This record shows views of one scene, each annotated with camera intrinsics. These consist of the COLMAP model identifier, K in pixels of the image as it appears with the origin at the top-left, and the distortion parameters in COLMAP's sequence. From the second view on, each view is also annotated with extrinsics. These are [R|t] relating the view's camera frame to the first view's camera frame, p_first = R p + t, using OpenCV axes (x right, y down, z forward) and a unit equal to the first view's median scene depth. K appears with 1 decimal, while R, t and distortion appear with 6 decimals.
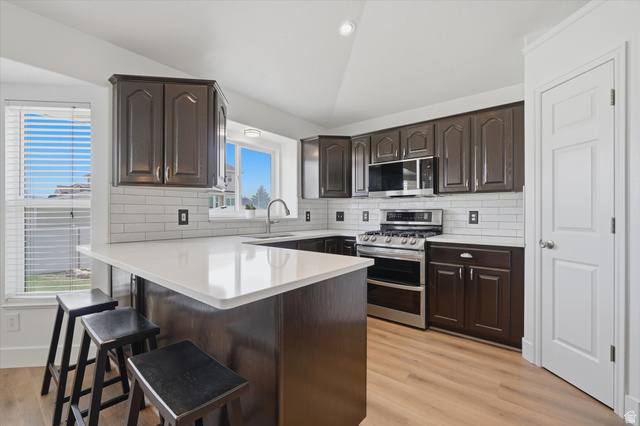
lens RADIAL K [[277.6, 0, 319.2], [0, 277.6, 214.3], [0, 0, 1]] dist [0.003302, 0.000523]
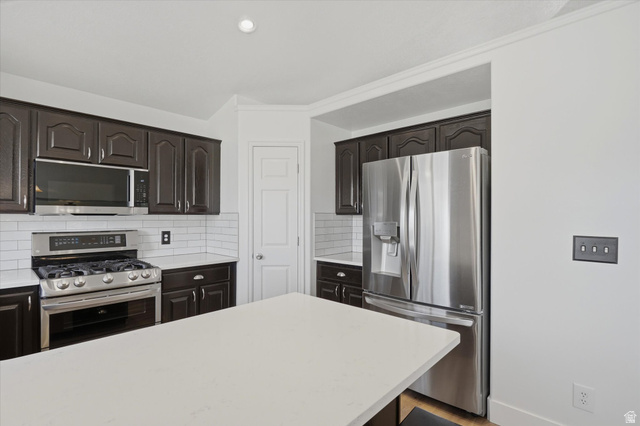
lens RADIAL K [[310.7, 0, 316.5], [0, 310.7, 212.3], [0, 0, 1]] dist [-0.003669, -0.000392]
pose [[0.067543, 0.012879, 0.997633, -0.477689], [0.000209, 0.999916, -0.012923, -0.062078], [-0.997716, 0.001081, 0.067535, 0.398138]]
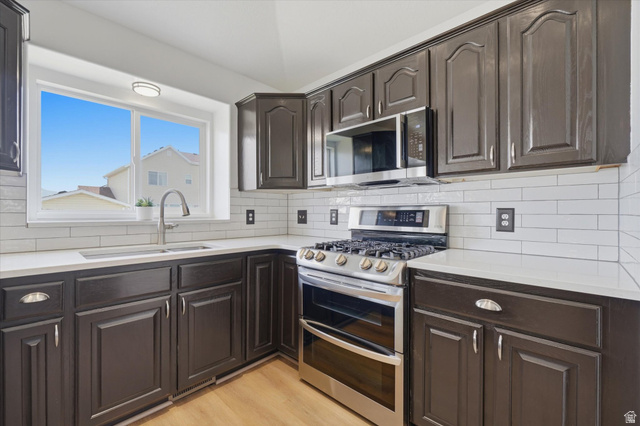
lens RADIAL K [[277.6, 0, 317.2], [0, 277.6, 214.2], [0, 0, 1]] dist [0.003302, 0.000523]
pose [[0.995717, 0.000149, -0.092458, 0.237337], [0.000062, 0.999997, 0.002286, -0.001144], [0.092458, -0.002282, 0.995714, 0.421132]]
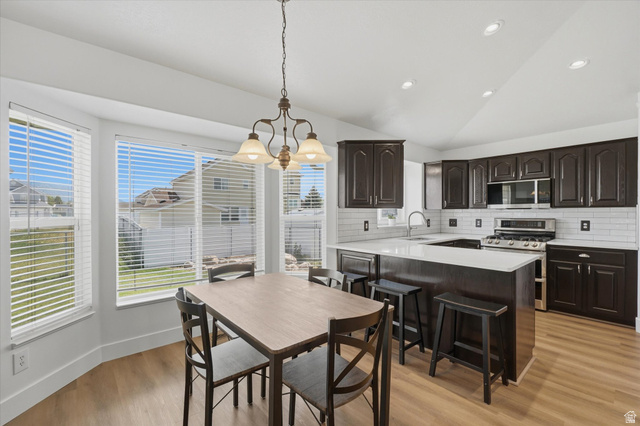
lens RADIAL K [[277.6, 0, 320.4], [0, 277.6, 215.8], [0, 0, 1]] dist [0.003302, 0.000523]
pose [[0.984619, -0.002467, -0.174697, -0.388997], [0.003648, 0.999973, 0.006438, -0.044817], [0.174676, -0.006976, 0.984601, -0.429838]]
